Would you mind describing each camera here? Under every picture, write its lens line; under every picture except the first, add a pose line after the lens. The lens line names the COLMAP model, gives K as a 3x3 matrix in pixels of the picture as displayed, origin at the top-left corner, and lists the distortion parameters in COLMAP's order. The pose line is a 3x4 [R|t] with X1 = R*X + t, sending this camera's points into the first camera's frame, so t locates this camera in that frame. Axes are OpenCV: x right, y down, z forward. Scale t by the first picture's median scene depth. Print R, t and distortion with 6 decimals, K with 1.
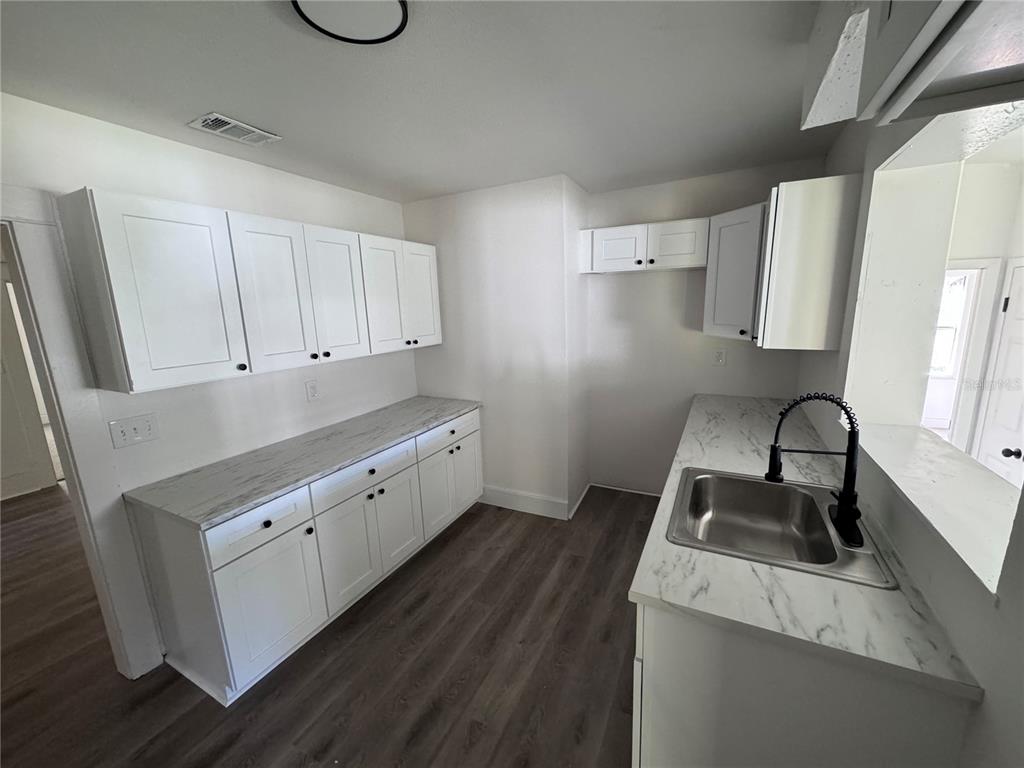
lens RADIAL K [[407.5, 0, 511.9], [0, 407.5, 384.9], [0, 0, 1]] dist [-0.002654, -0.000271]
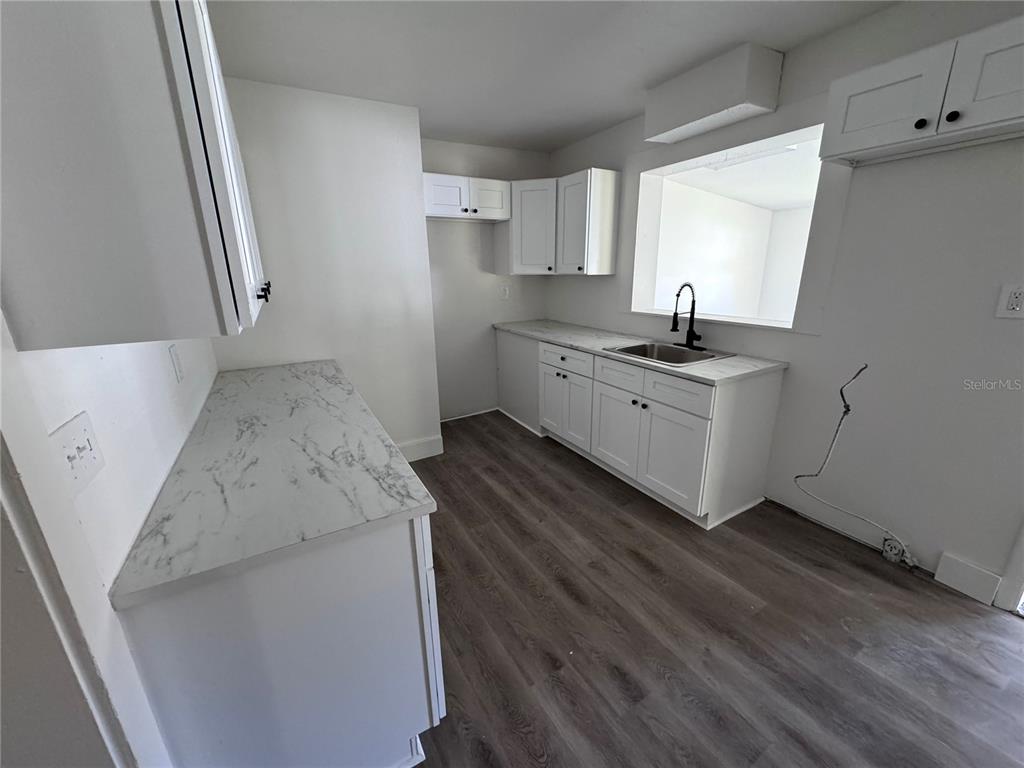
lens RADIAL K [[407.5, 0, 513.0], [0, 407.5, 385.0], [0, 0, 1]] dist [-0.002654, -0.000271]
pose [[0.545674, -0.211710, 0.810814, -0.757128], [0.162603, 0.975921, 0.145390, 0.042189], [-0.822071, 0.052505, 0.566959, 0.300212]]
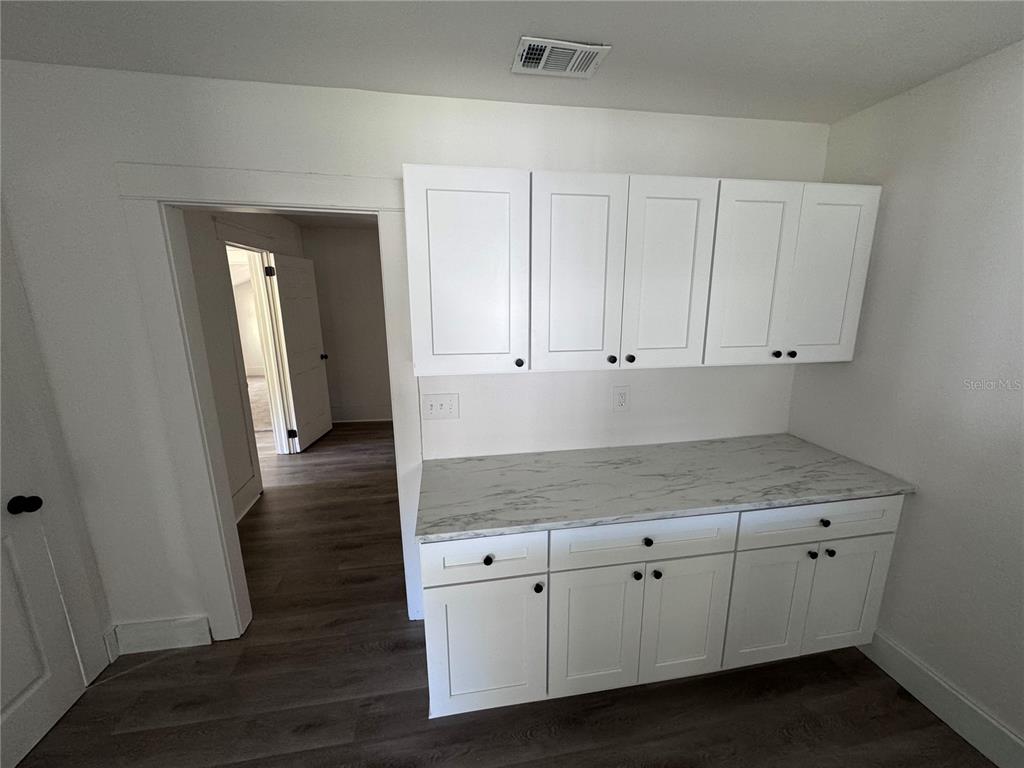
lens RADIAL K [[407.5, 0, 513.4], [0, 407.5, 384.1], [0, 0, 1]] dist [-0.002654, -0.000271]
pose [[0.599600, 0.200789, -0.774702, -0.009385], [-0.170880, 0.977812, 0.121174, -0.078359], [0.781844, 0.059725, 0.620607, 0.370486]]
